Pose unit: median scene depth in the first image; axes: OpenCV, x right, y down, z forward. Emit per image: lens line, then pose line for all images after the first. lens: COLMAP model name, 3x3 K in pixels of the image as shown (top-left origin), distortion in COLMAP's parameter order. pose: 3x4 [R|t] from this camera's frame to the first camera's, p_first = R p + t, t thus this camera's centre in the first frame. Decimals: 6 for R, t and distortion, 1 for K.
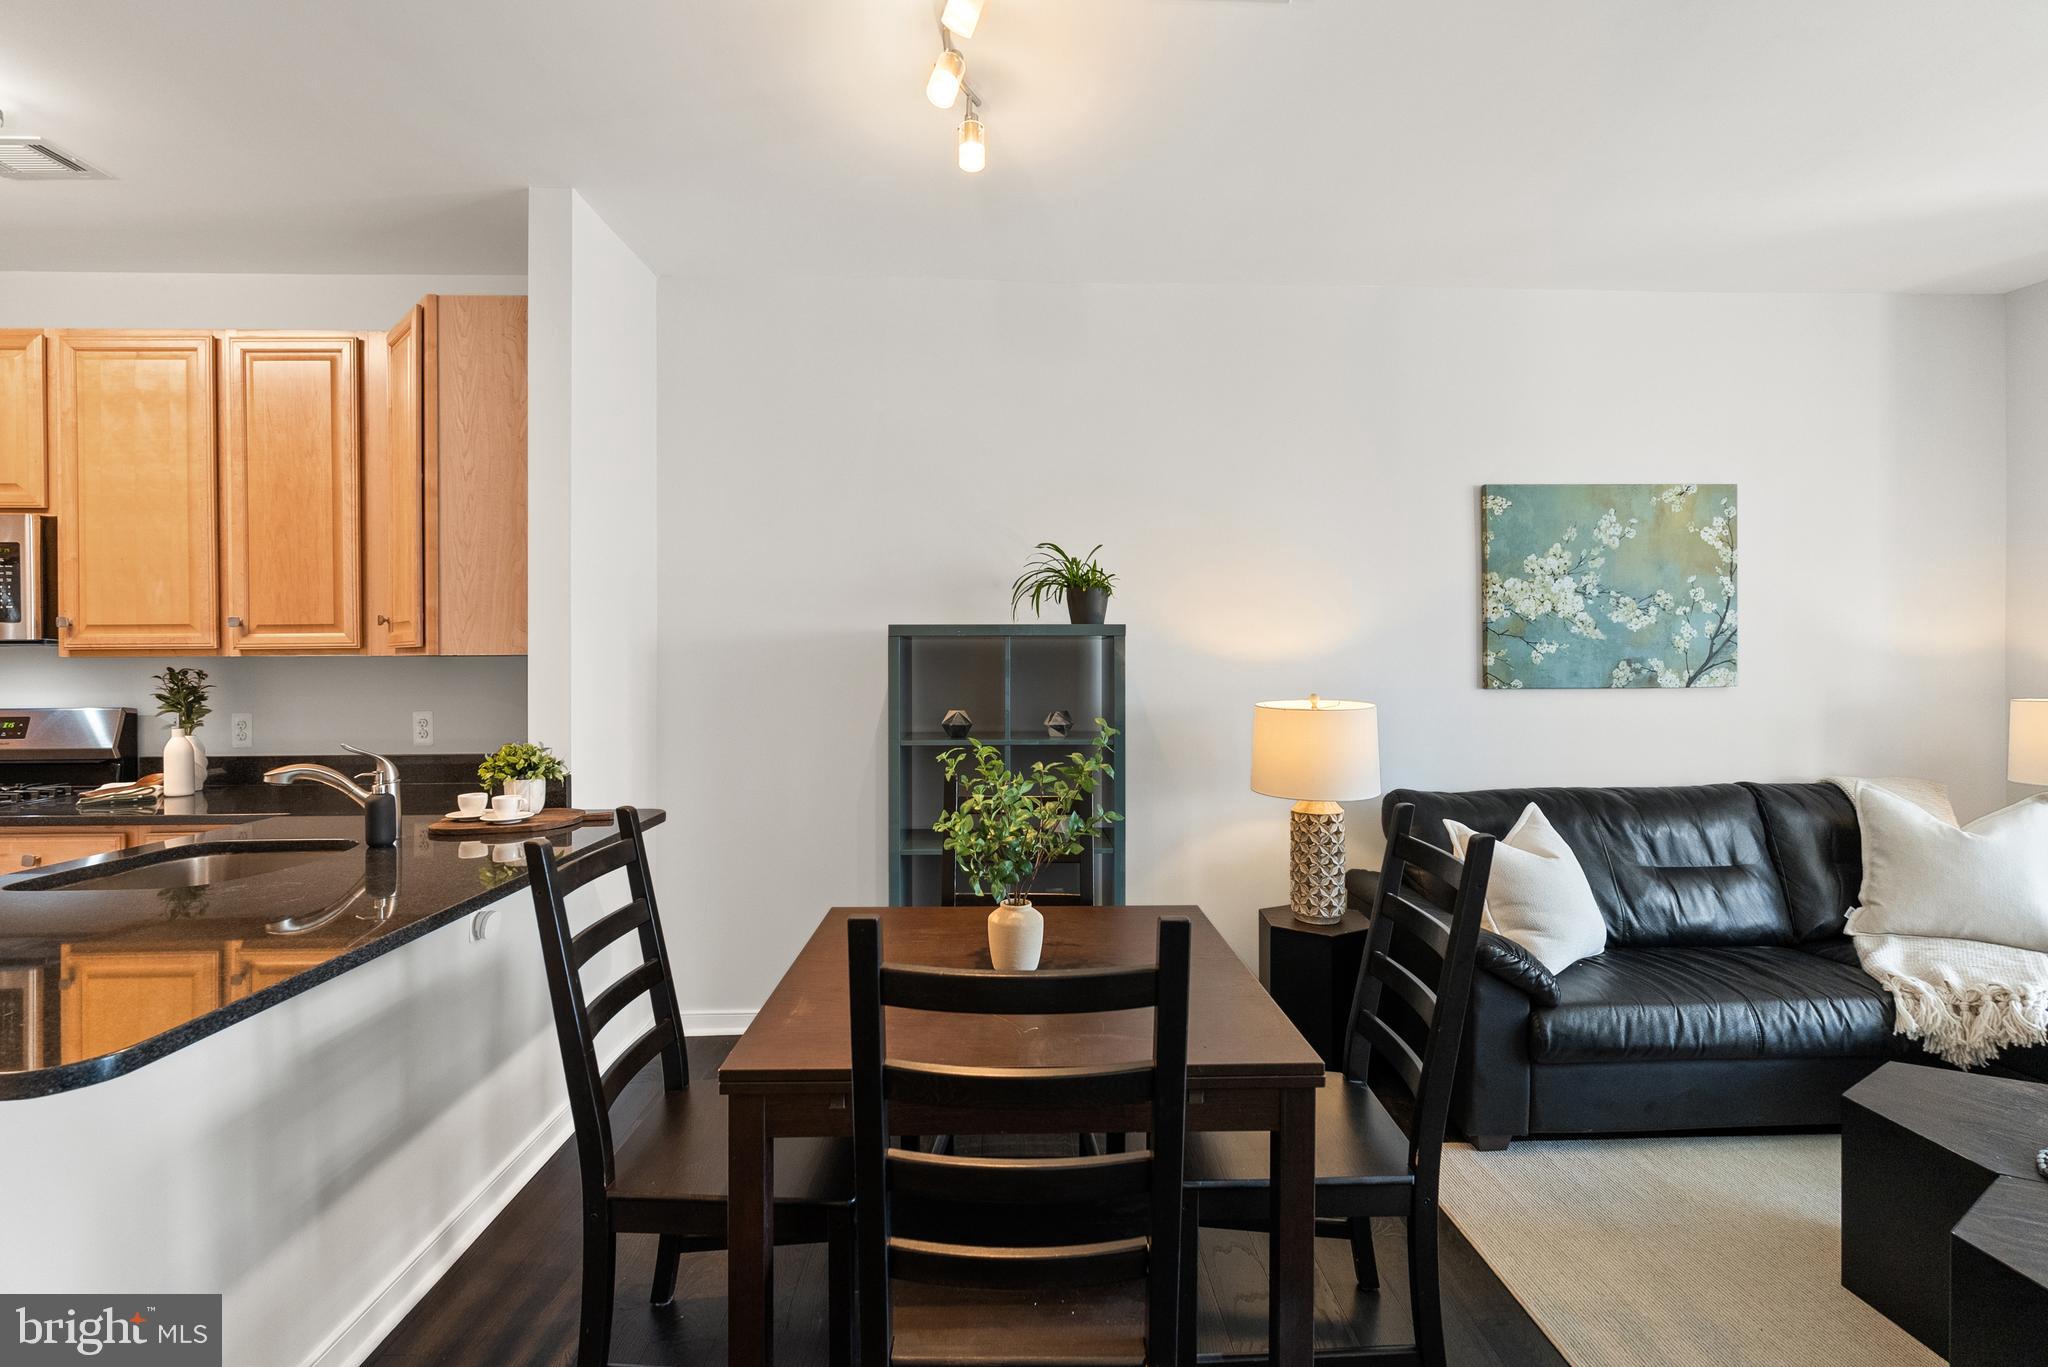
lens RADIAL K [[912.2, 0, 1031.4], [0, 912.2, 669.4], [0, 0, 1]] dist [-0.003386, -0.000632]
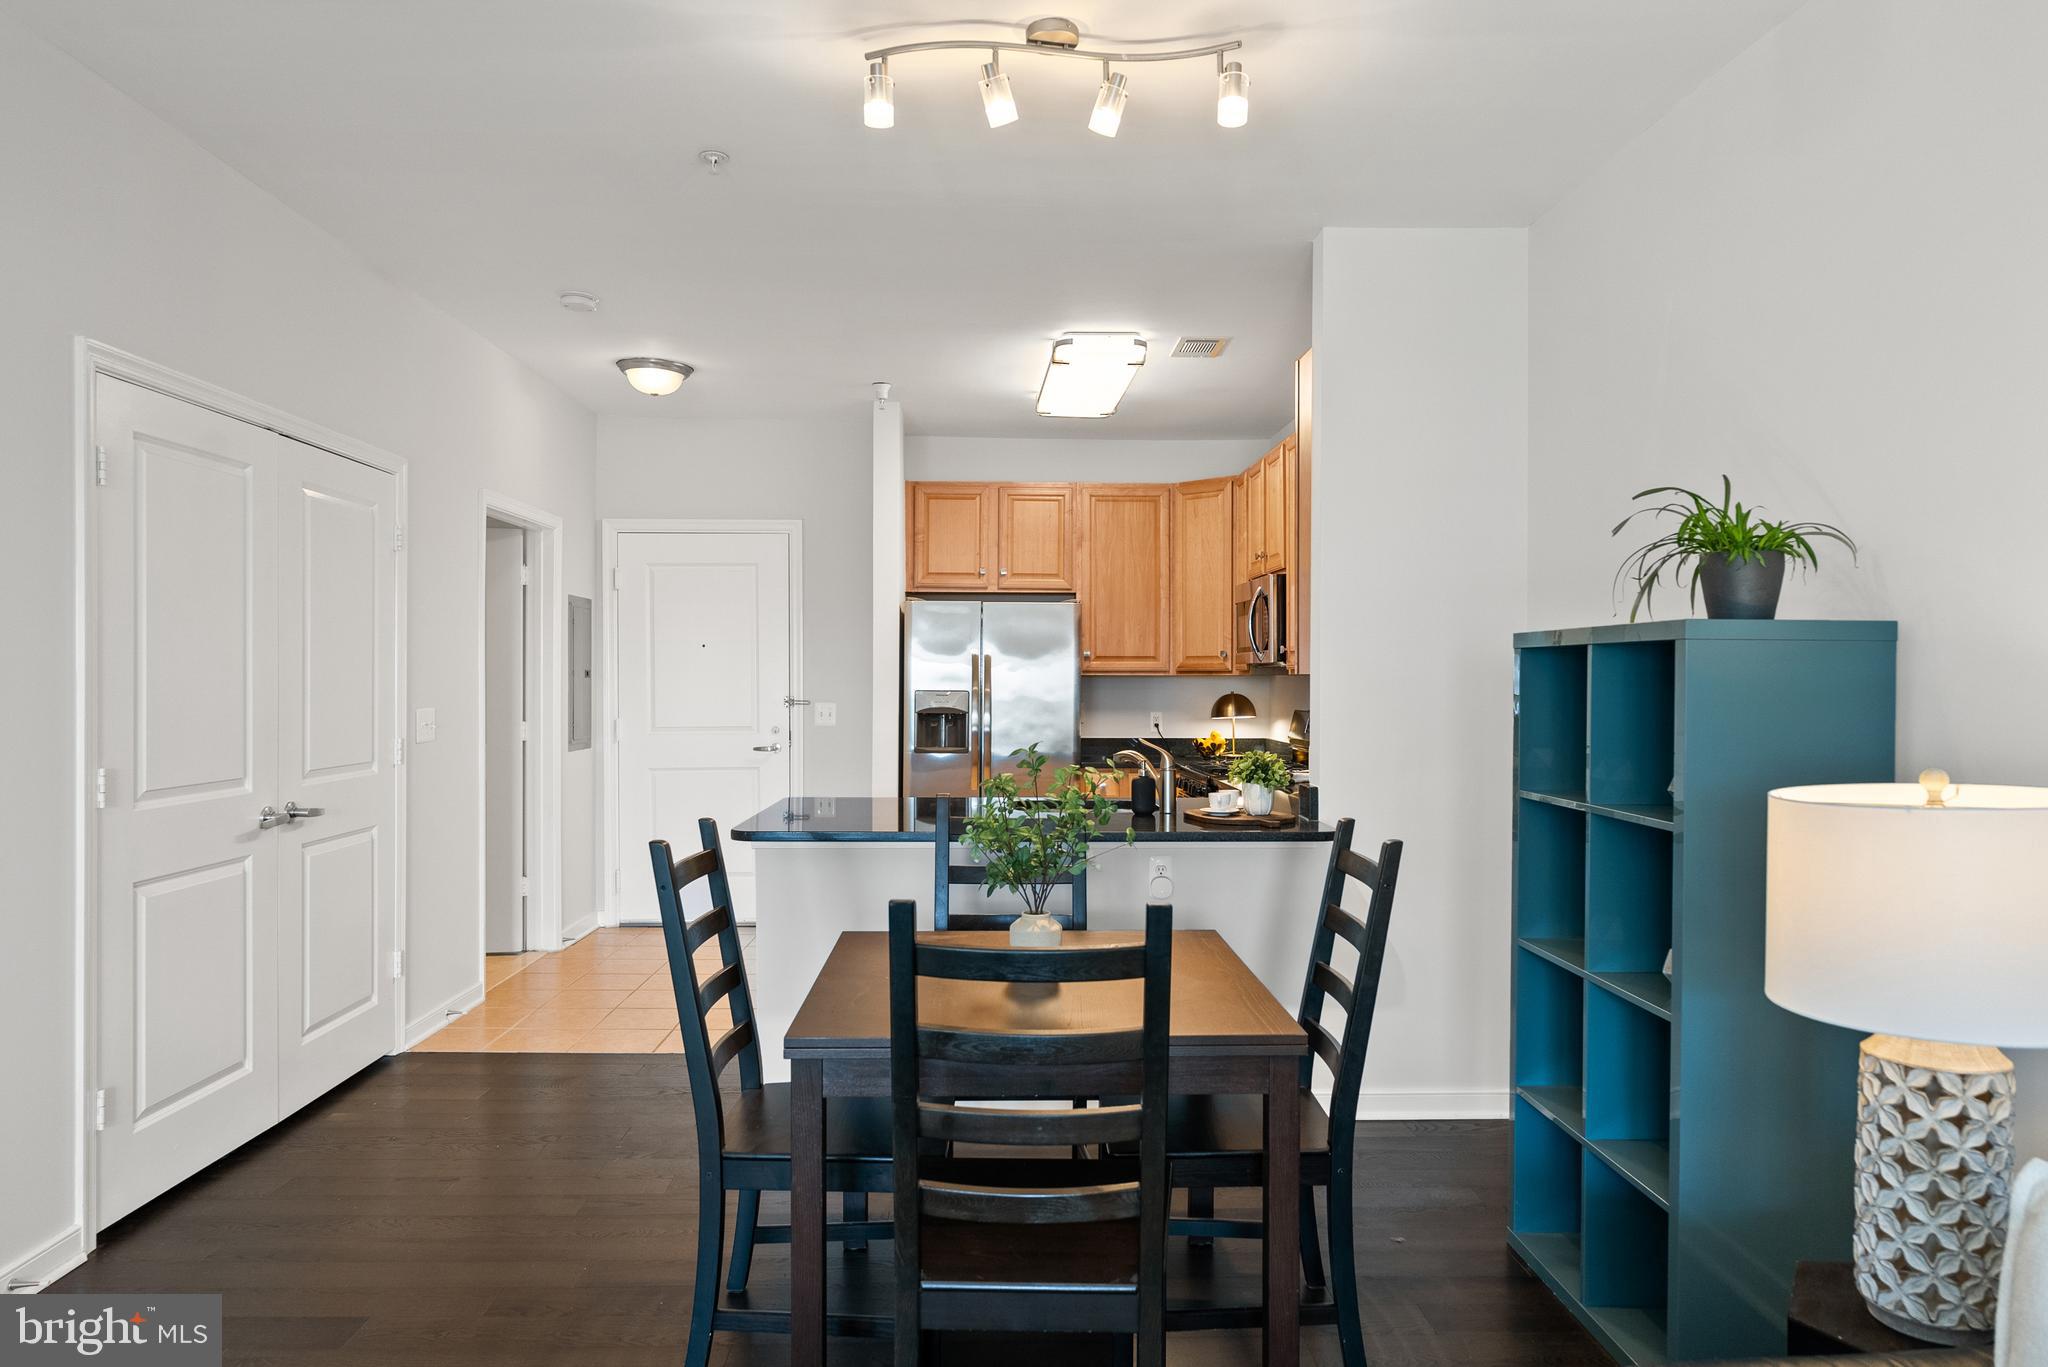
lens RADIAL K [[1294.5, 0, 1025.1], [0, 1294.5, 684.4], [0, 0, 1]] dist [0.009526, -0.001000]
pose [[-0.001346, 0.009057, -0.999958, 0.846759], [-0.009456, 0.999914, 0.009070, -0.012221], [0.999954, 0.009468, -0.001260, 0.568498]]
